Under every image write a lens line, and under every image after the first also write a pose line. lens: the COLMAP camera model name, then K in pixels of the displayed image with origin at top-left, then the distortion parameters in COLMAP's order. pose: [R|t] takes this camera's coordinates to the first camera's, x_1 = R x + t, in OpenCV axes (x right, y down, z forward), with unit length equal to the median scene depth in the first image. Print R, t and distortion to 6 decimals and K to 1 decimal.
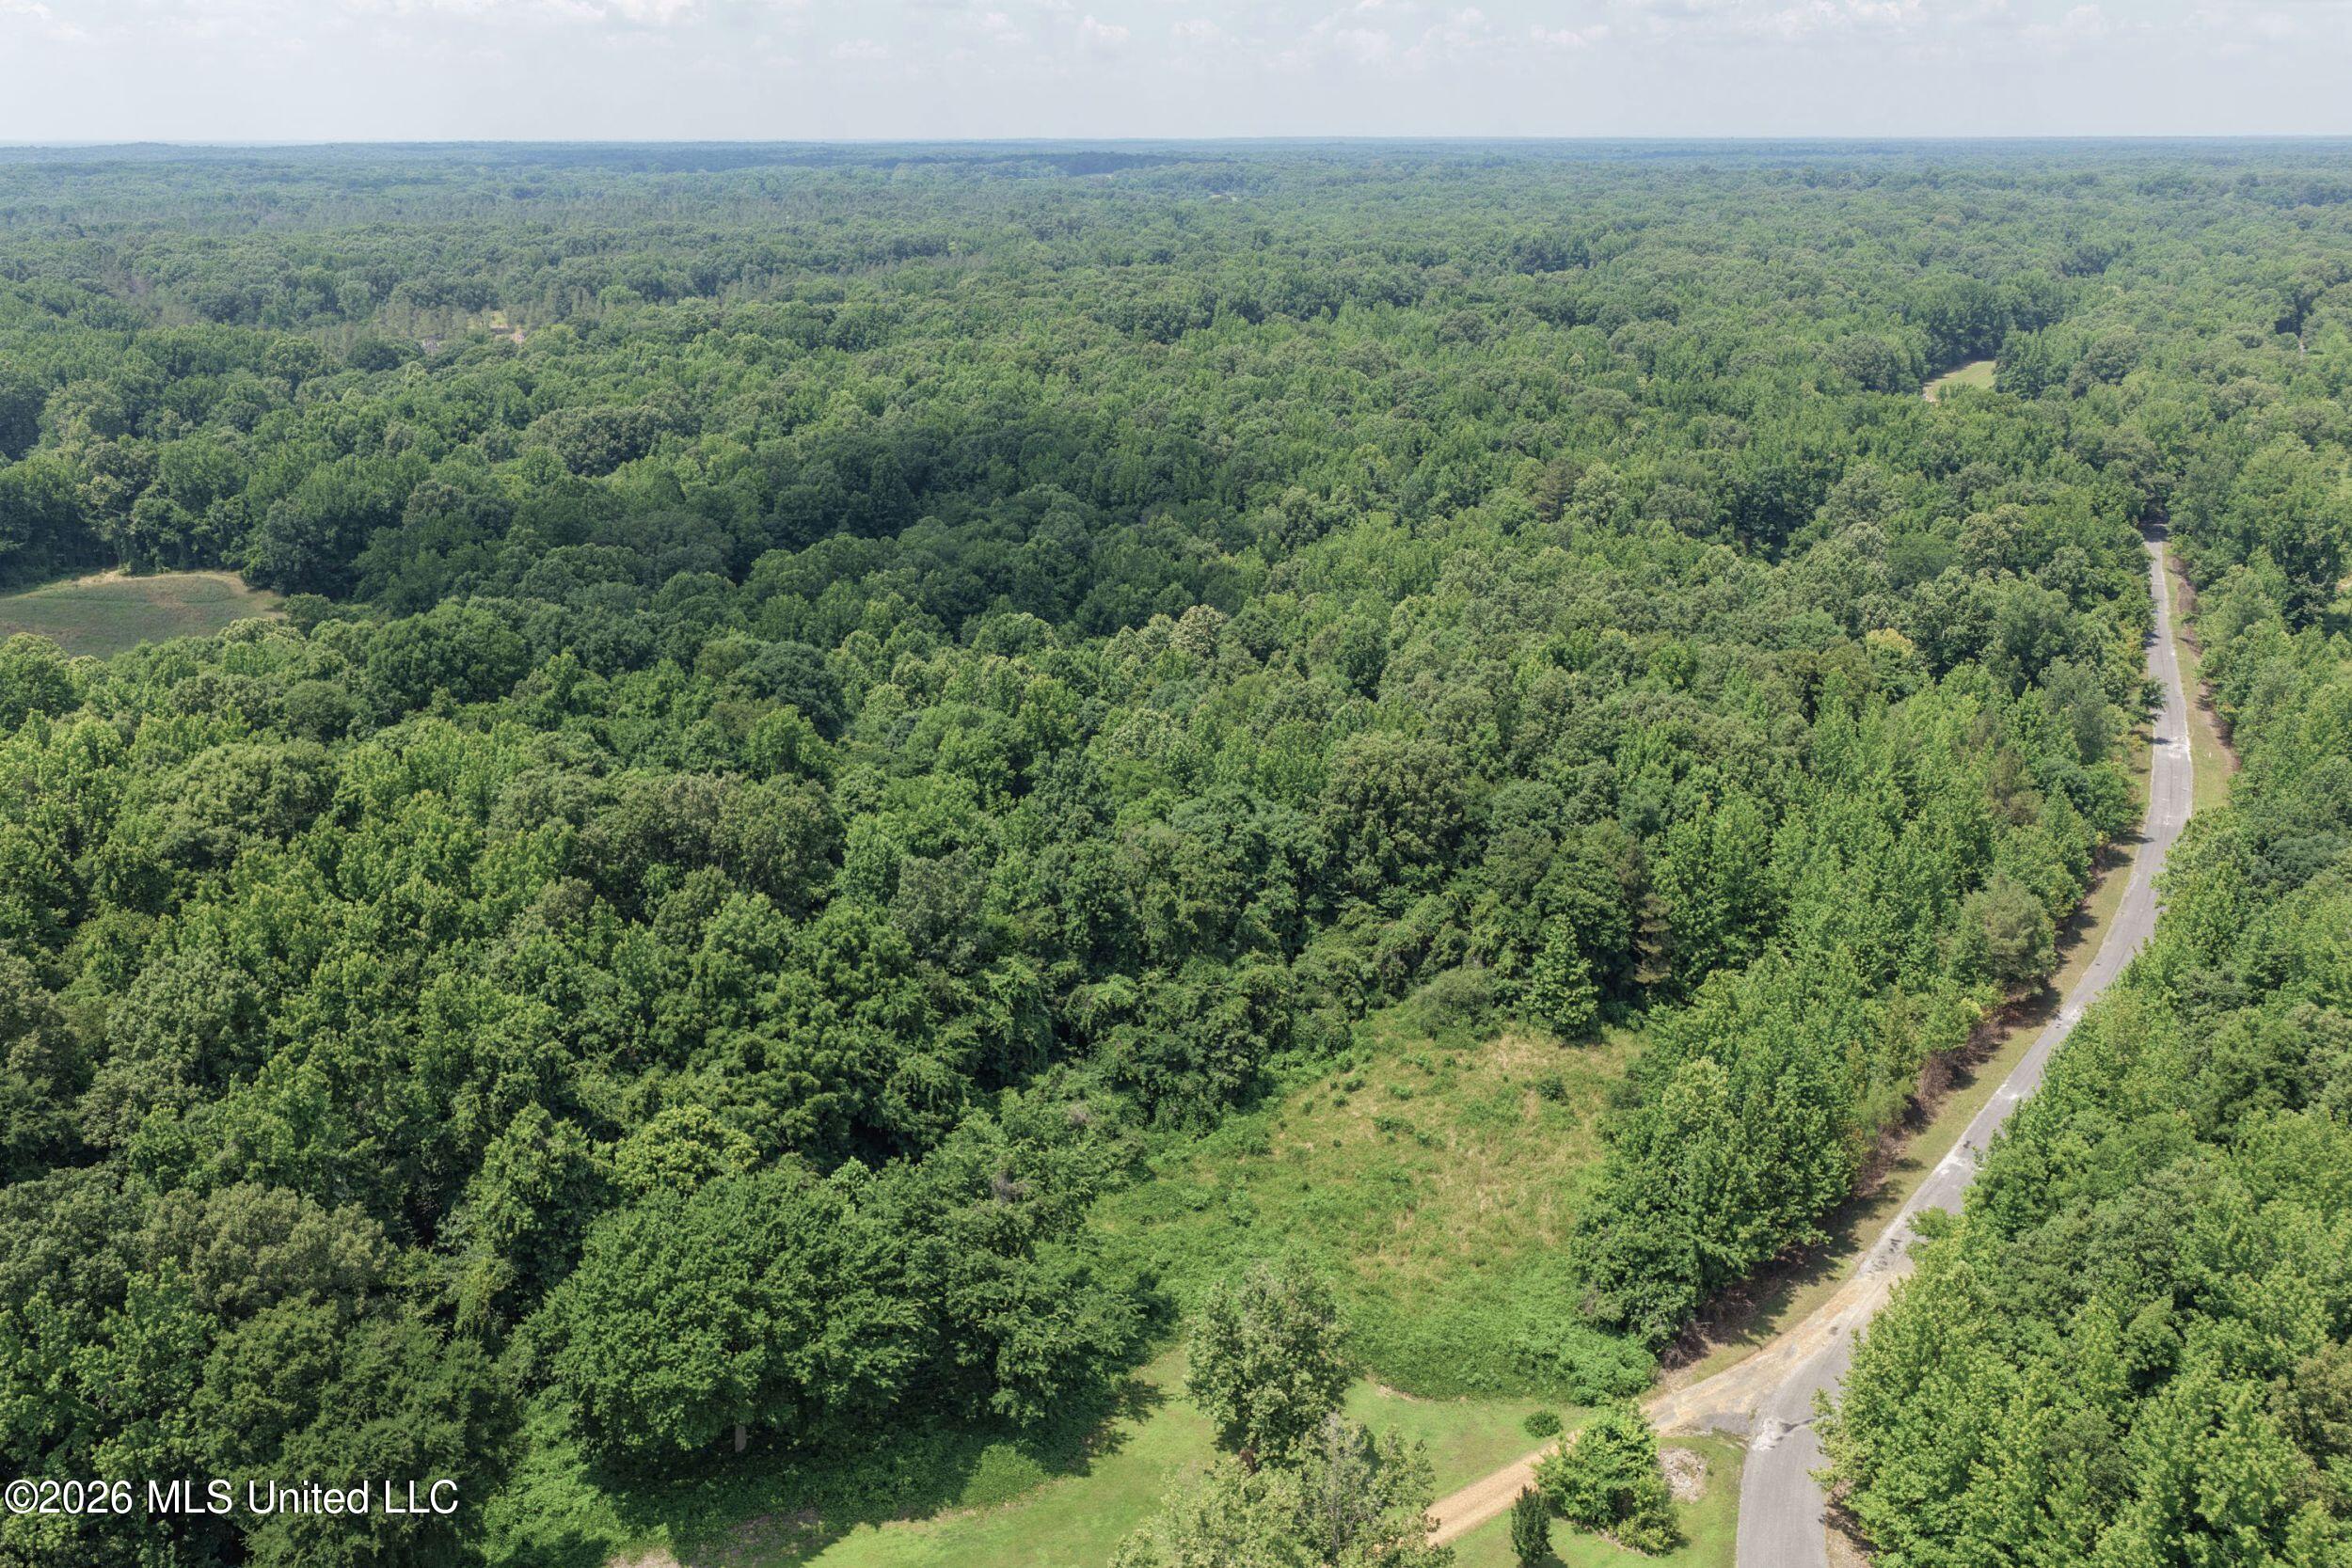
lens RADIAL K [[1960.5, 0, 1169.7], [0, 1960.5, 782.8], [0, 0, 1]] dist [-0.010334, 0.037730]
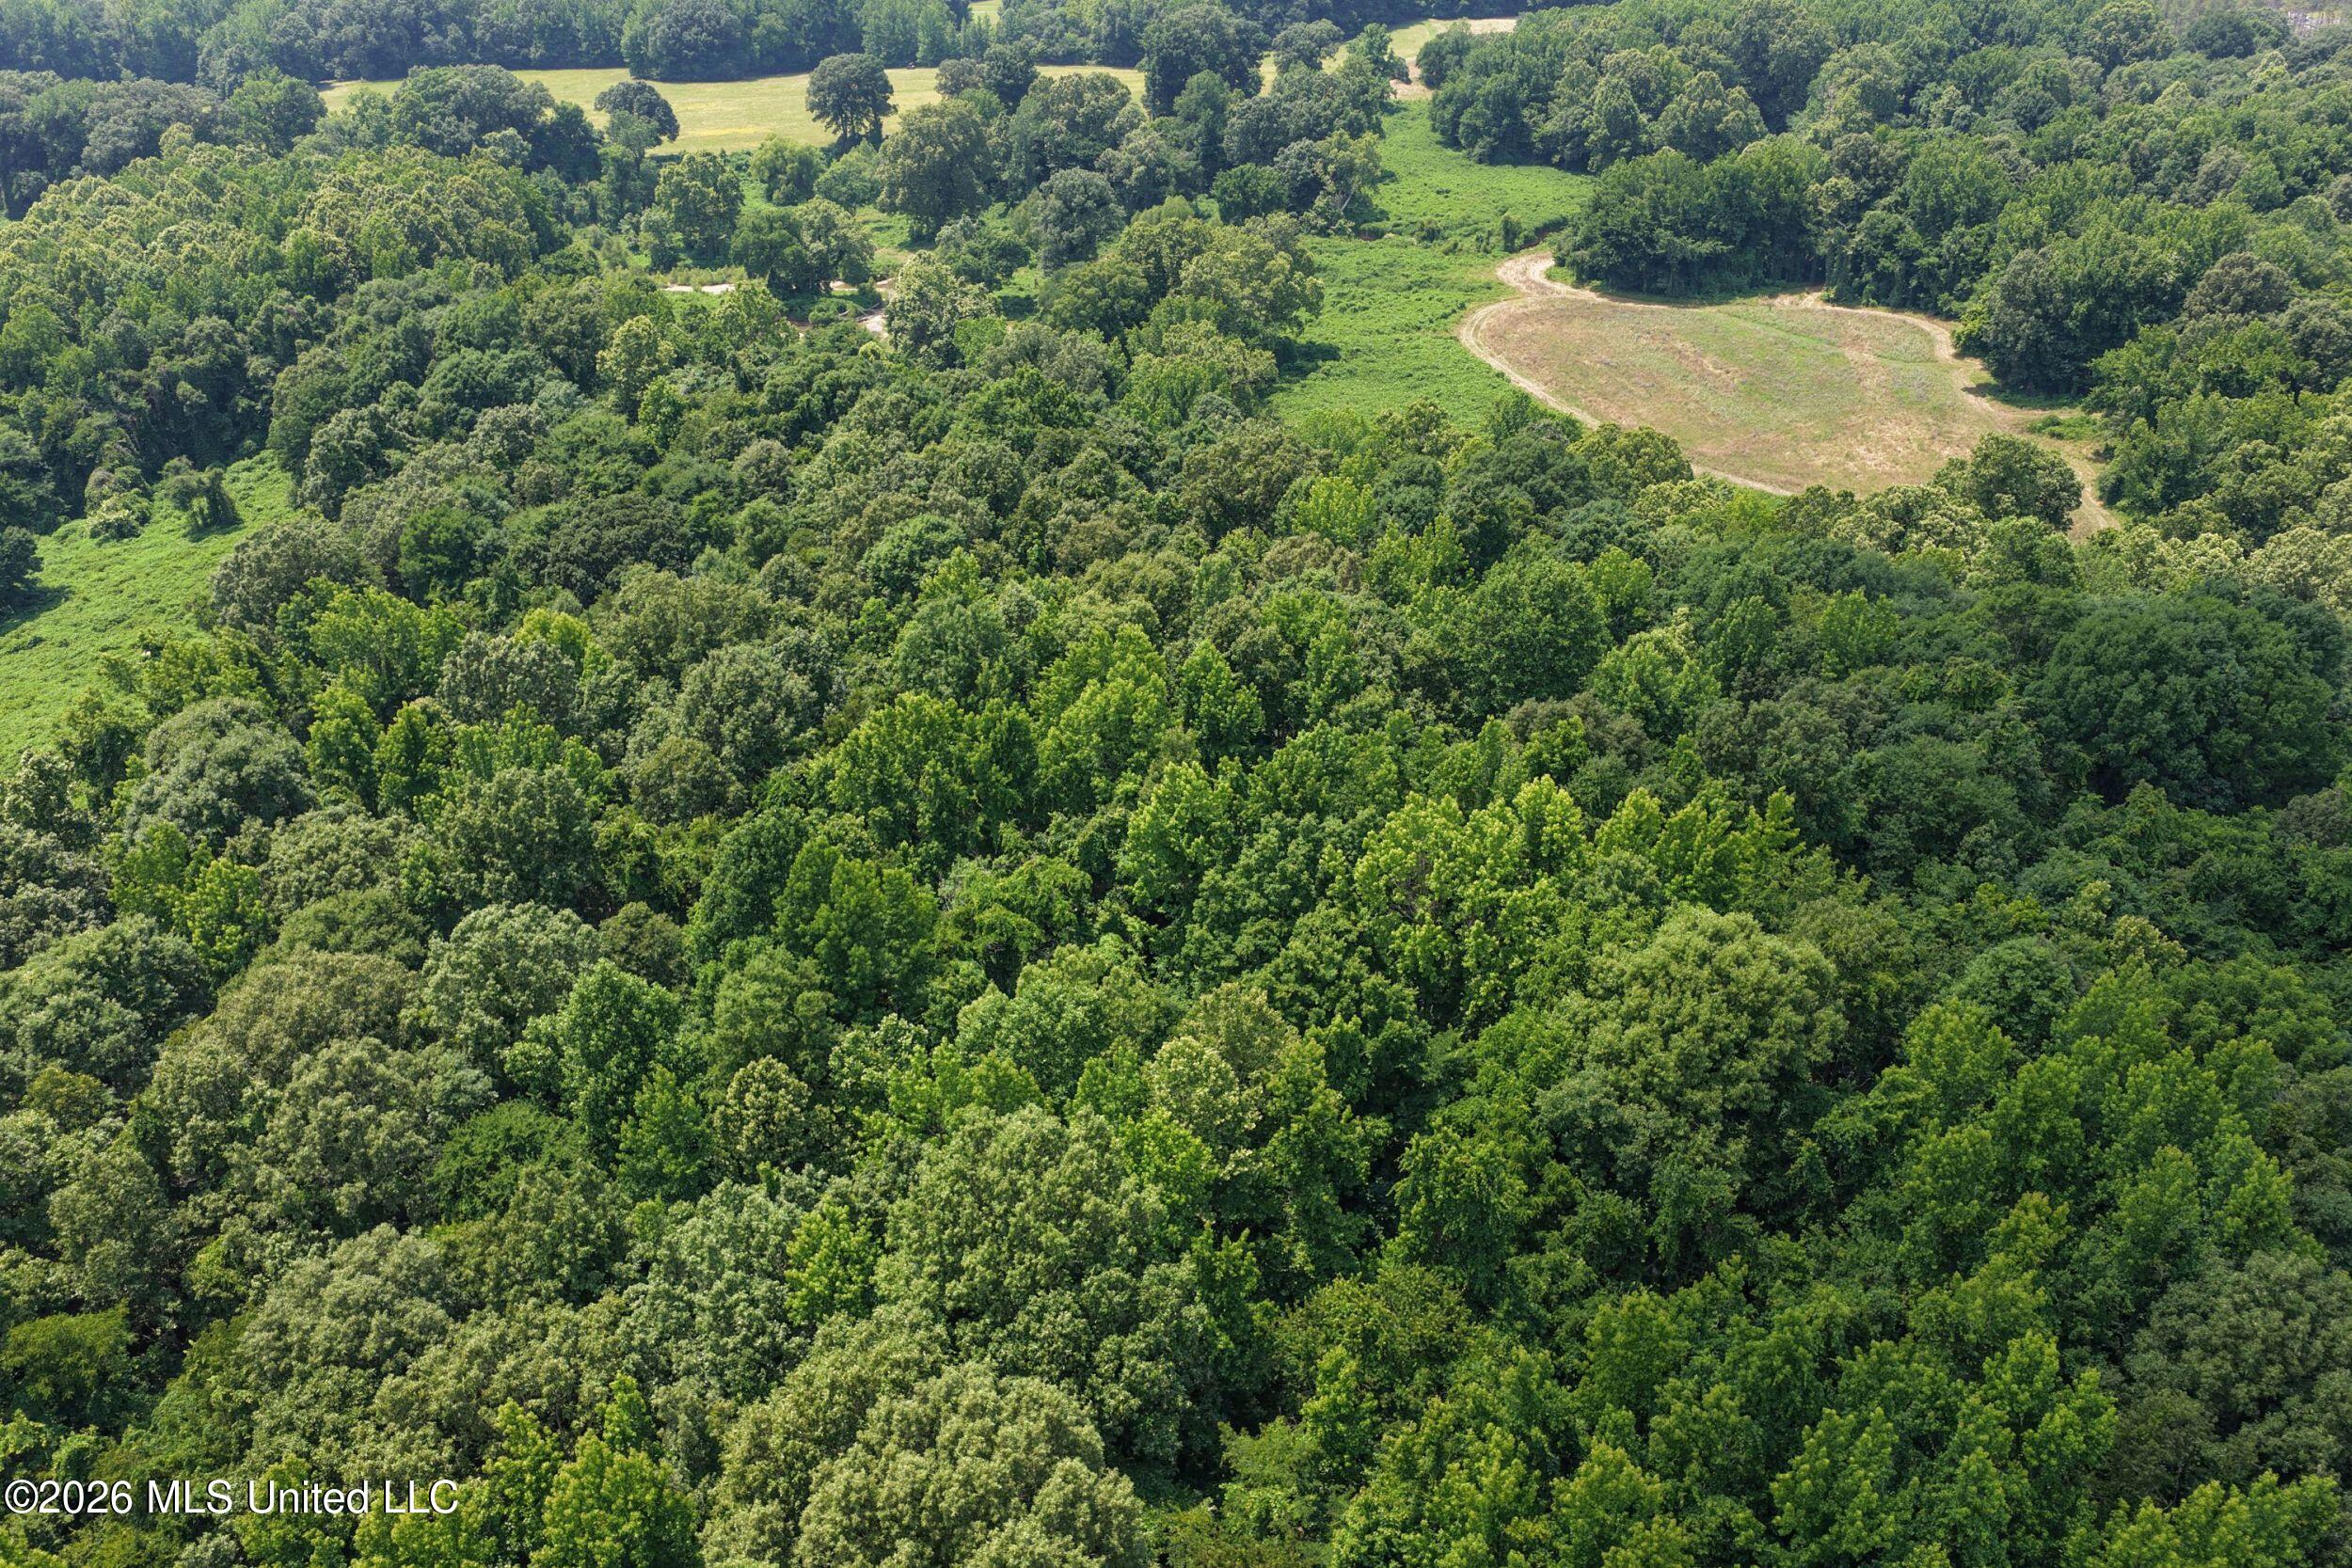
lens RADIAL K [[1960.5, 0, 1182.3], [0, 1960.5, 777.1], [0, 0, 1]] dist [-0.010334, 0.037730]
pose [[0.670874, 0.342398, -0.657793, -0.091379], [-0.228409, 0.939309, 0.255983, -0.062210], [0.705519, -0.021486, 0.708365, 0.196199]]
